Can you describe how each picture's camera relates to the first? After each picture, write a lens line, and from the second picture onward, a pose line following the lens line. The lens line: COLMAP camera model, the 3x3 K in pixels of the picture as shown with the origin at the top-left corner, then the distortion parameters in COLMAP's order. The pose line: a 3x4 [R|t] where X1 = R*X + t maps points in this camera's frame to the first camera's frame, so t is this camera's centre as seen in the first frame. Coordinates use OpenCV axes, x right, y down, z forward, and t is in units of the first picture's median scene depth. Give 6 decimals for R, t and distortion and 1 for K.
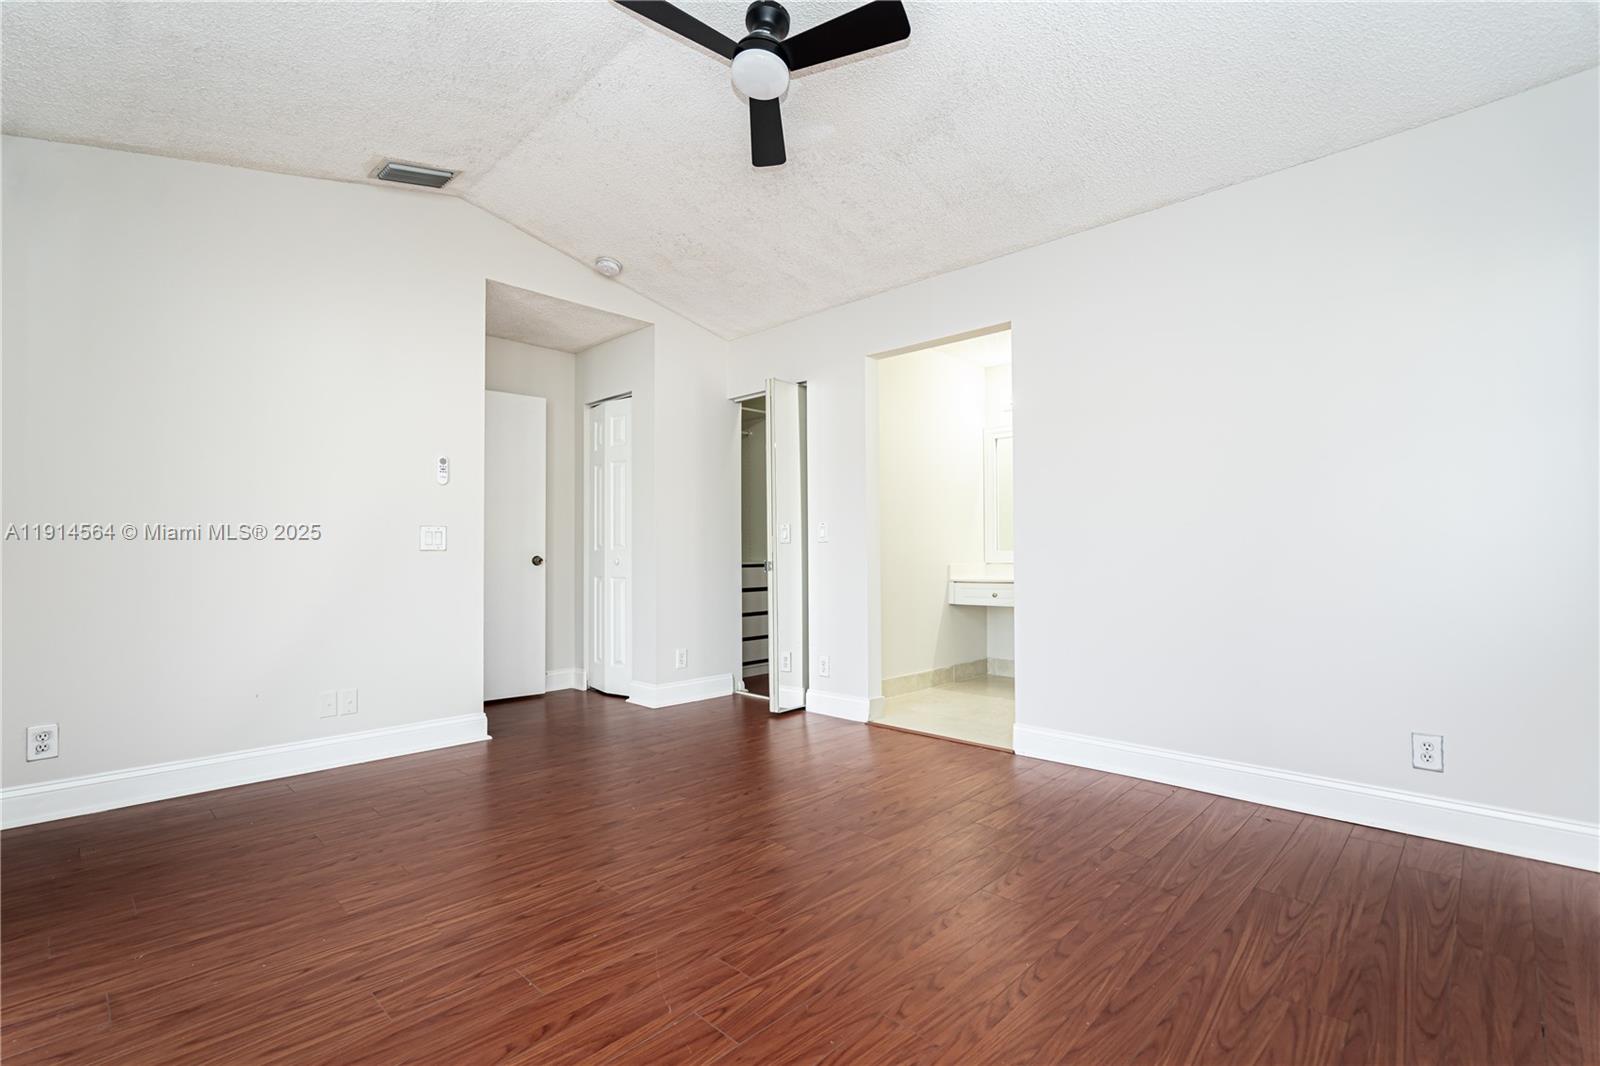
lens RADIAL K [[729.4, 0, 800.3], [0, 729.4, 536.2], [0, 0, 1]] dist [-0.022082, 0.011066]
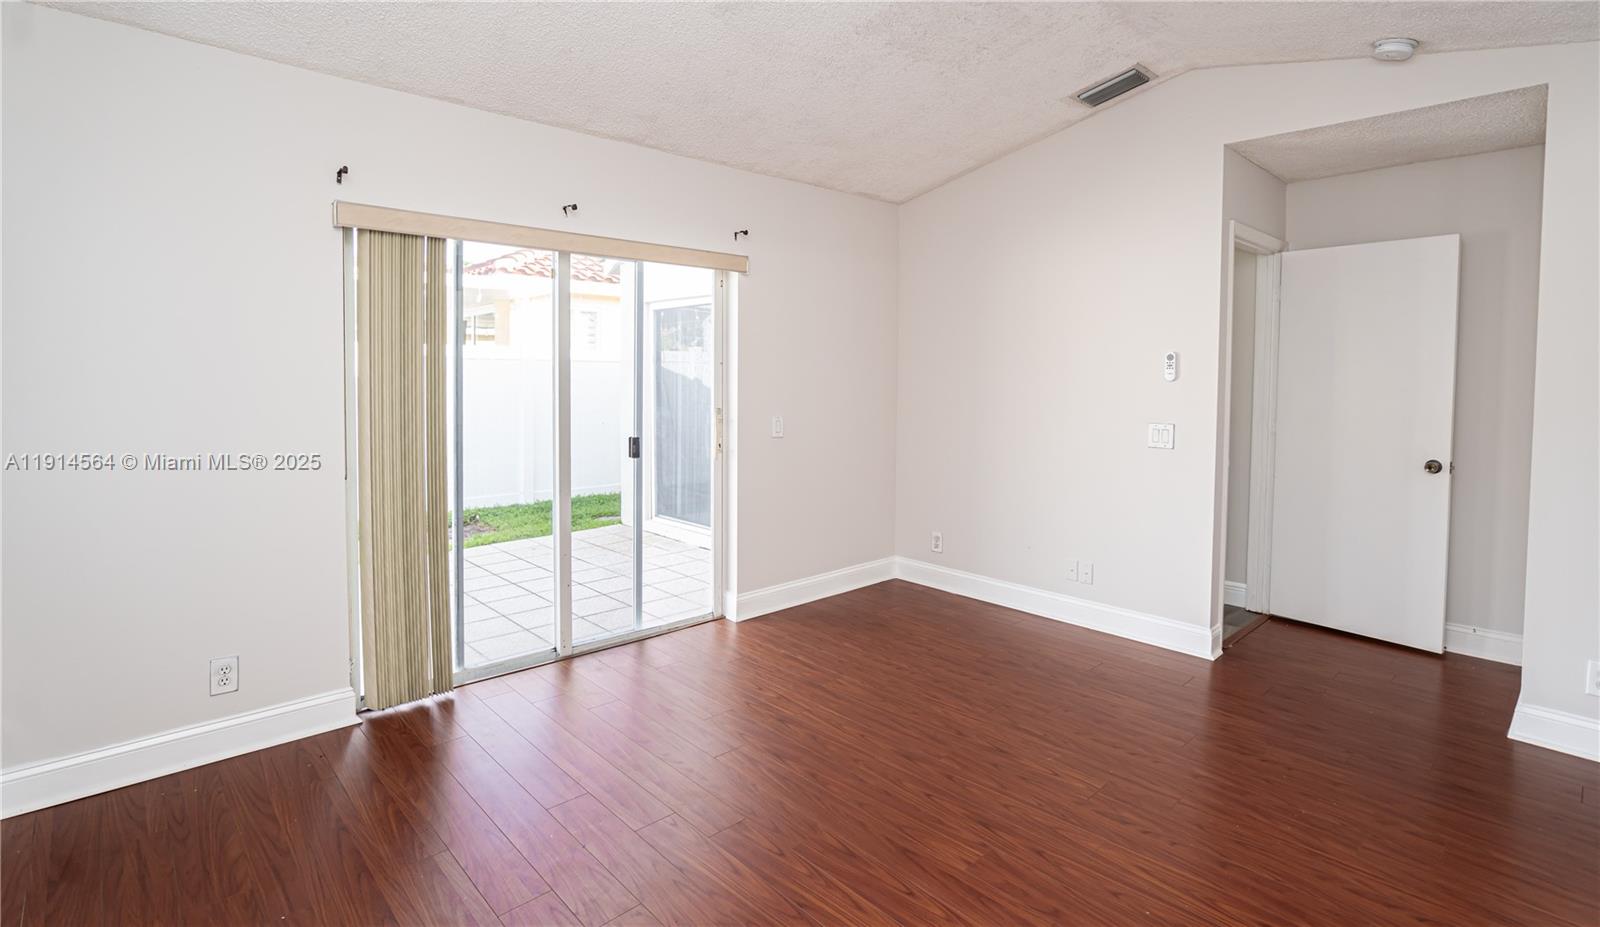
lens RADIAL K [[748.8, 0, 783.7], [0, 748.8, 404.0], [0, 0, 1]] dist [-0.030971, 0.000015]
pose [[-0.063232, 0.042197, -0.997106, 0.705200], [0.011834, 0.999067, 0.041529, -0.116984], [0.997929, -0.009174, -0.063672, 0.725880]]
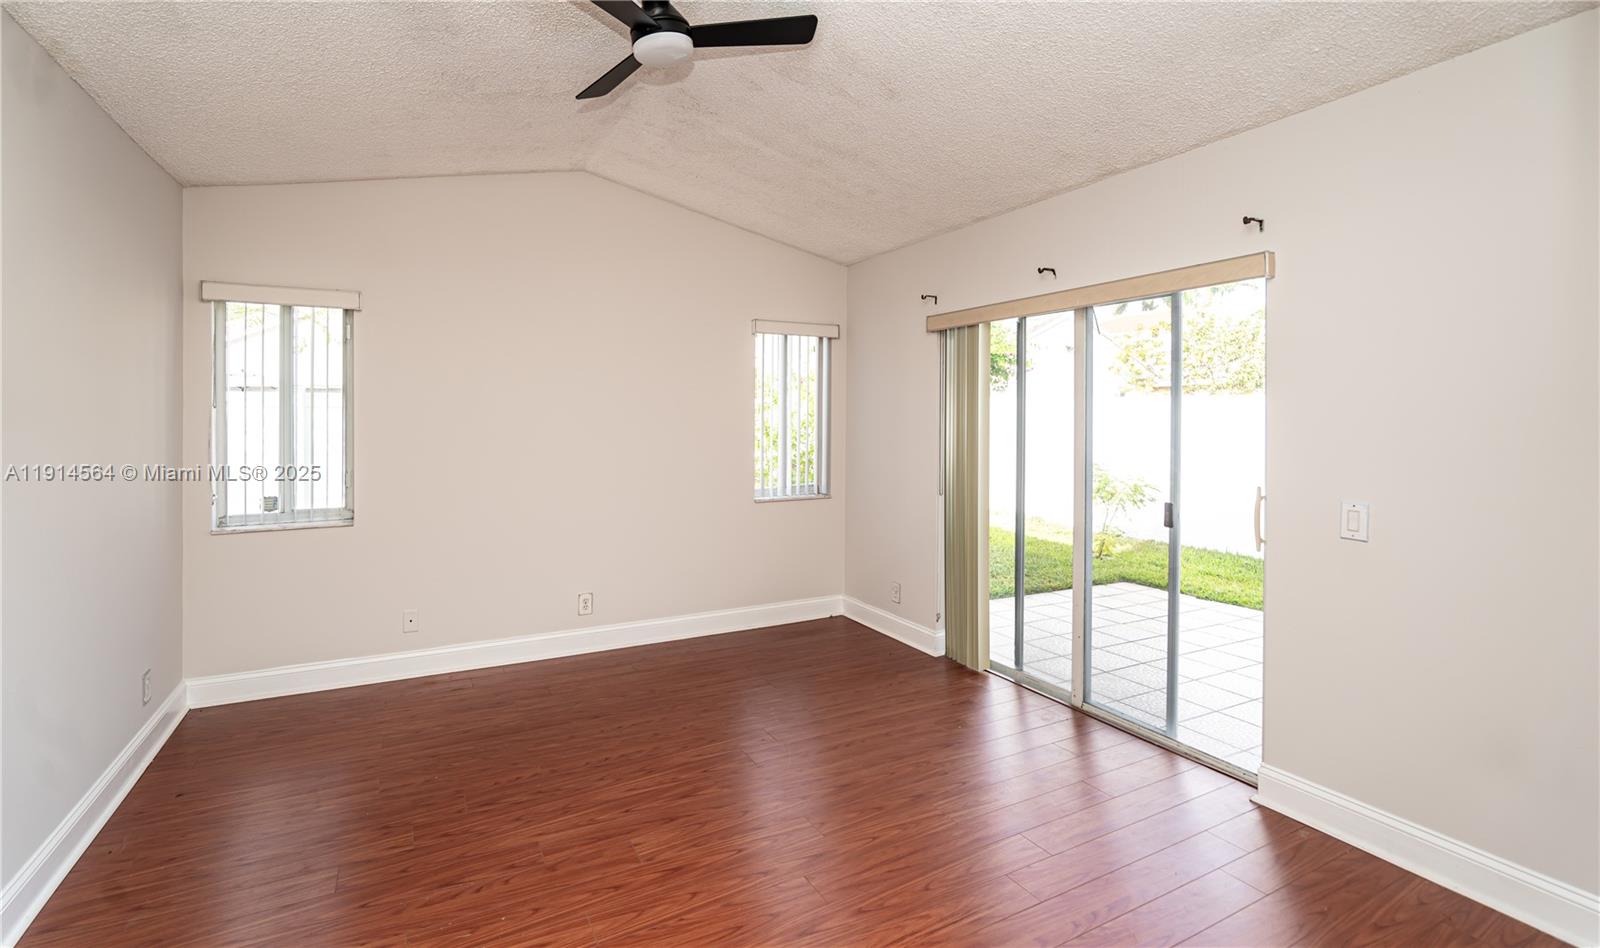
lens RADIAL K [[736.7, 0, 803.5], [0, 736.7, 418.5], [0, 0, 1]] dist [-0.025580, 0.016004]
pose [[-0.955695, 0.004420, 0.294327, -0.451148], [-0.001913, 0.999773, -0.021226, -0.105004], [-0.294354, -0.020849, -0.955469, 1.617202]]
